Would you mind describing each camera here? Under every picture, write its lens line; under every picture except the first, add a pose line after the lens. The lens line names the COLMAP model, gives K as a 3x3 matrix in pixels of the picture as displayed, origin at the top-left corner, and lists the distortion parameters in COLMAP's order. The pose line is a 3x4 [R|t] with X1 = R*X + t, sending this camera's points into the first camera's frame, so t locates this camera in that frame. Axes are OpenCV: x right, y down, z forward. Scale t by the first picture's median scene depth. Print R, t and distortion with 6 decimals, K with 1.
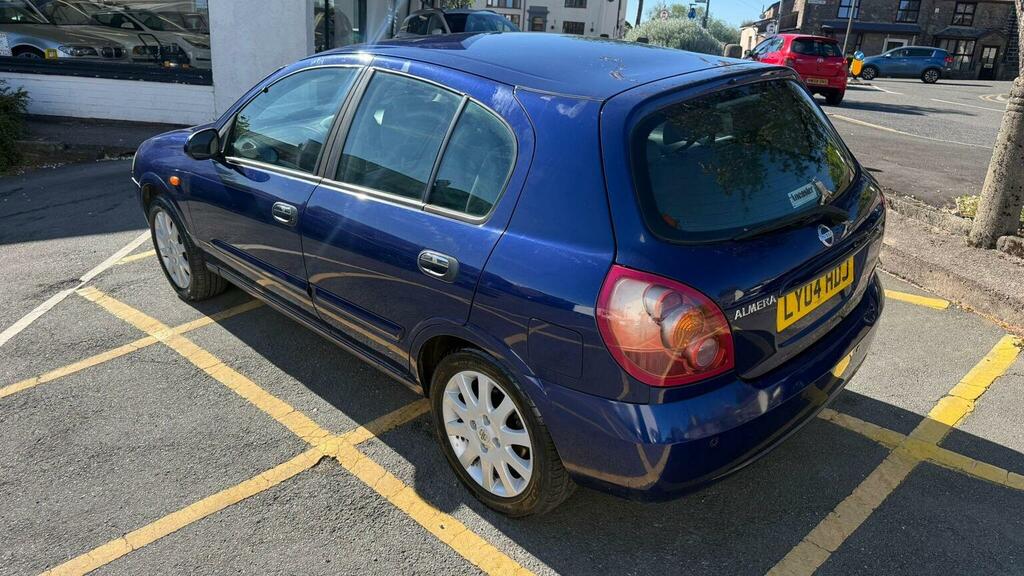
lens RADIAL K [[720.1, 0, 517.5], [0, 720.1, 293.4], [0, 0, 1]] dist [0.017160, -0.028759]
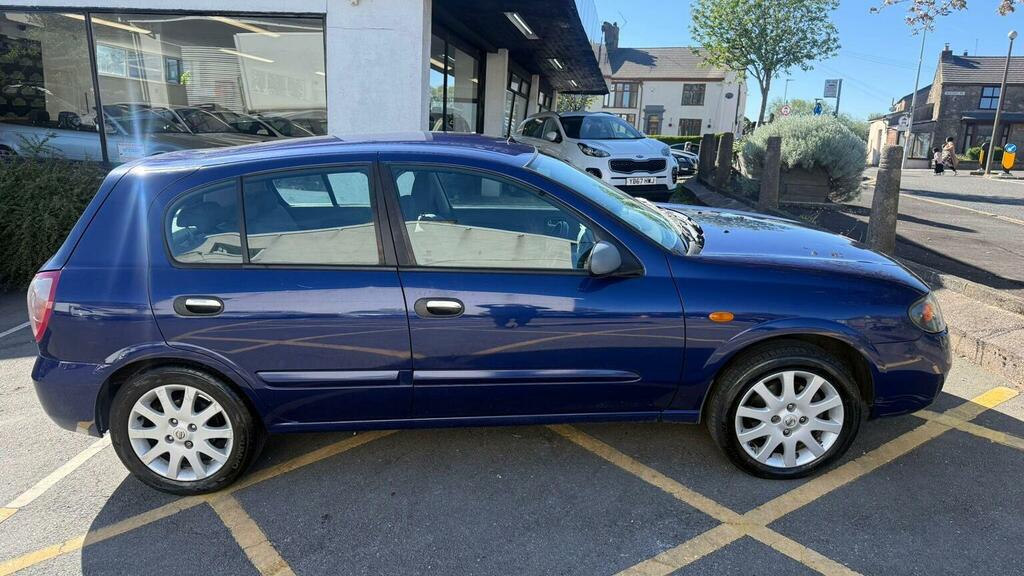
lens RADIAL K [[720.1, 0, 512.0], [0, 720.1, 288.5], [0, 0, 1]] dist [0.017160, -0.028759]
pose [[0.986666, 0.017270, -0.161840, -0.004235], [-0.038287, 0.991079, -0.127656, -0.033539], [0.158191, 0.132150, 0.978525, 0.076068]]
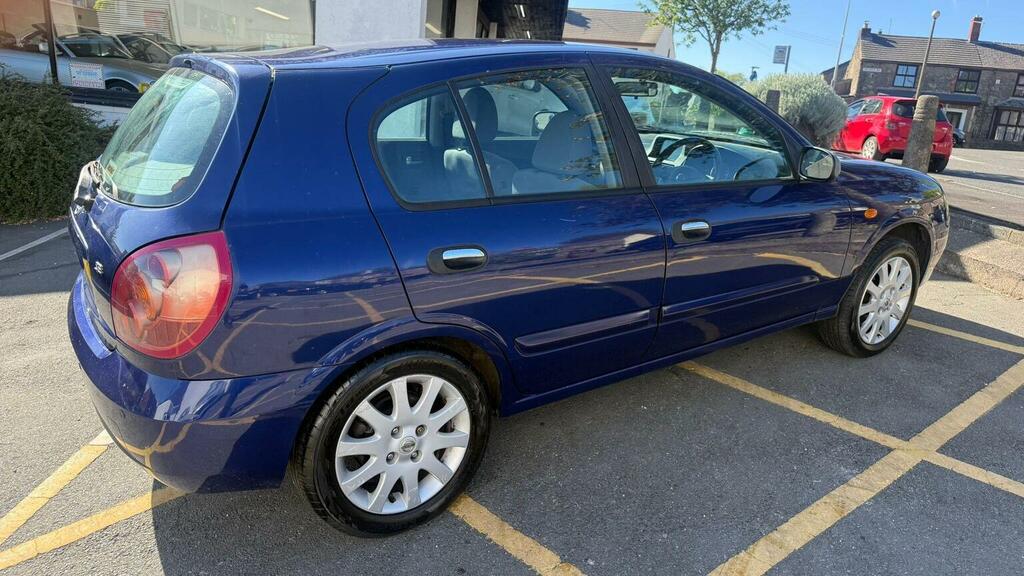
lens RADIAL K [[720.1, 0, 509.6], [0, 720.1, 292.8], [0, 0, 1]] dist [0.017160, -0.028759]
pose [[0.998096, 0.041976, -0.045196, -0.110015], [-0.045316, 0.996108, -0.075594, -0.013055], [0.041847, 0.077499, 0.996114, 0.090922]]
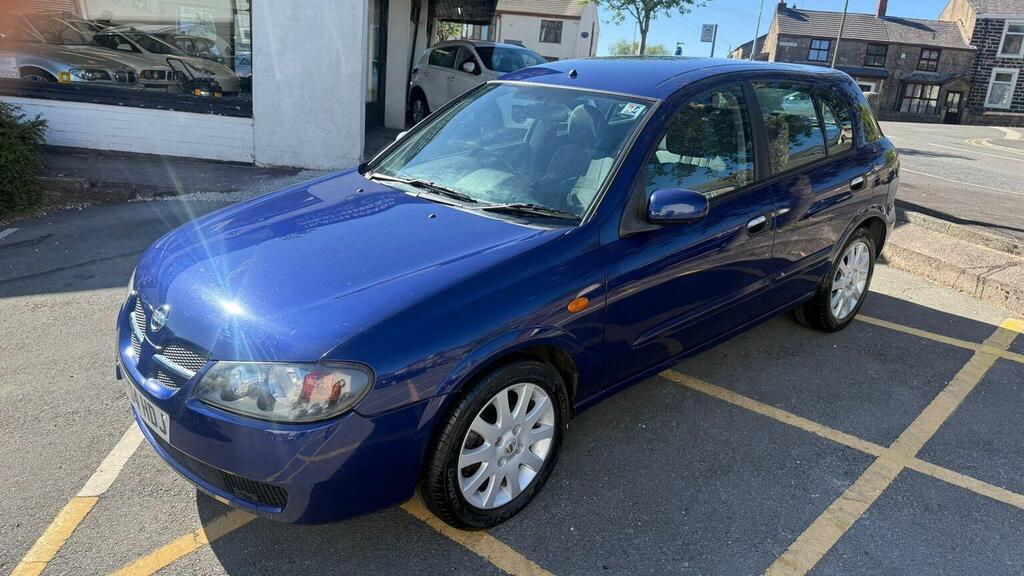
lens RADIAL K [[720.1, 0, 510.8], [0, 720.1, 292.1], [0, 0, 1]] dist [0.017160, -0.028759]
pose [[0.998340, 0.012531, 0.056217, -0.141065], [-0.010221, 0.999099, -0.041197, -0.035597], [-0.056683, 0.040554, 0.997568, 0.089881]]
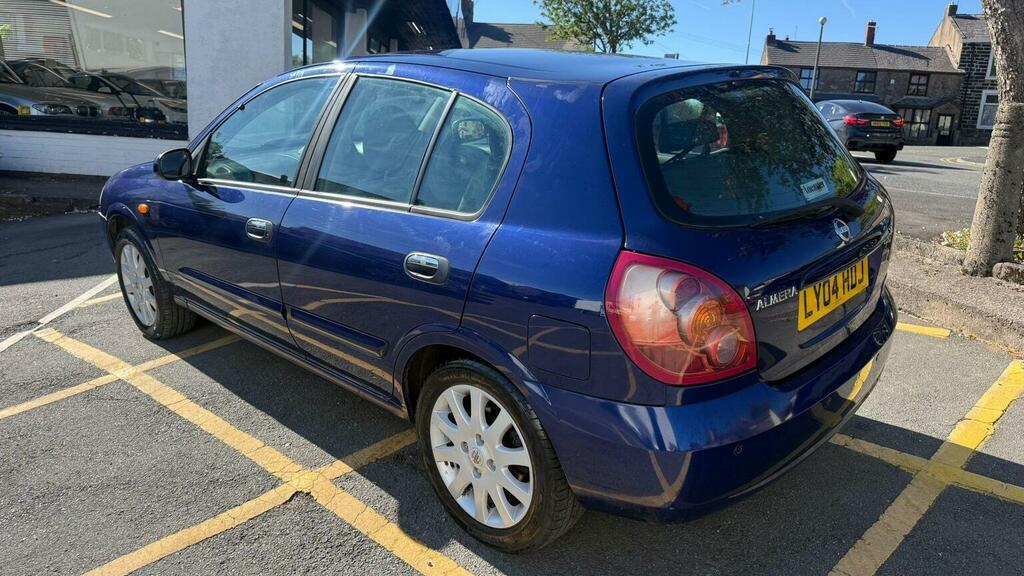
lens RADIAL K [[720.1, 0, 510.7], [0, 720.1, 290.0], [0, 0, 1]] dist [0.017160, -0.028759]
pose [[0.999599, -0.010250, 0.026381, -0.006521], [0.012814, 0.995009, -0.098964, 0.019644], [-0.025235, 0.099262, 0.994741, 0.020181]]
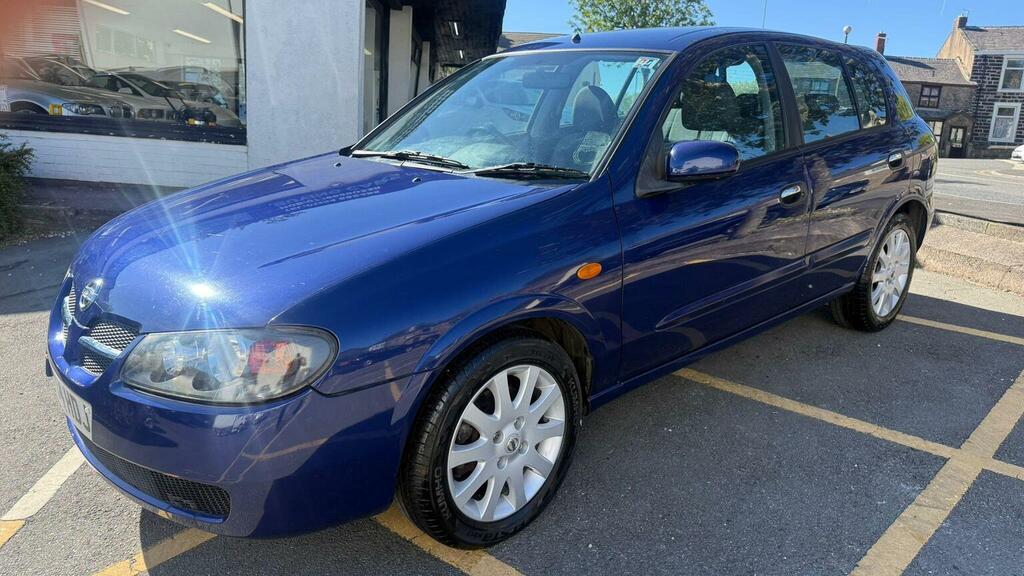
lens RADIAL K [[720.1, 0, 510.1], [0, 720.1, 290.5], [0, 0, 1]] dist [0.017160, -0.028759]
pose [[0.999023, -0.005975, 0.043782, -0.135795], [0.010811, 0.993756, -0.111052, -0.012539], [-0.042845, 0.111417, 0.992850, 0.133114]]
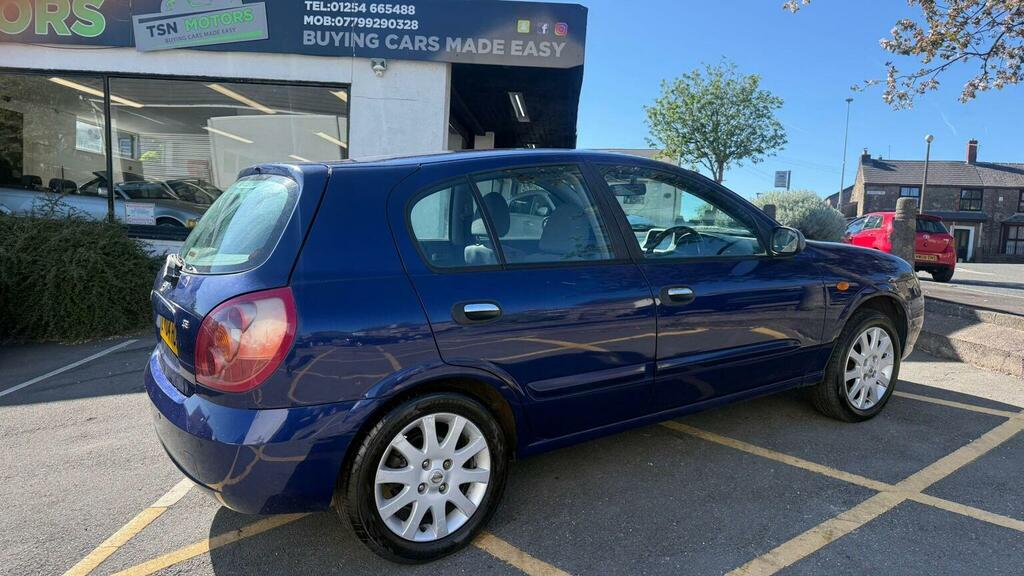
lens RADIAL K [[720.1, 0, 511.5], [0, 720.1, 294.1], [0, 0, 1]] dist [0.017160, -0.028759]
pose [[0.997027, 0.000554, -0.077054, -0.103055], [-0.020074, 0.967315, -0.252780, 0.020554], [0.074395, 0.253575, 0.964451, 0.052374]]
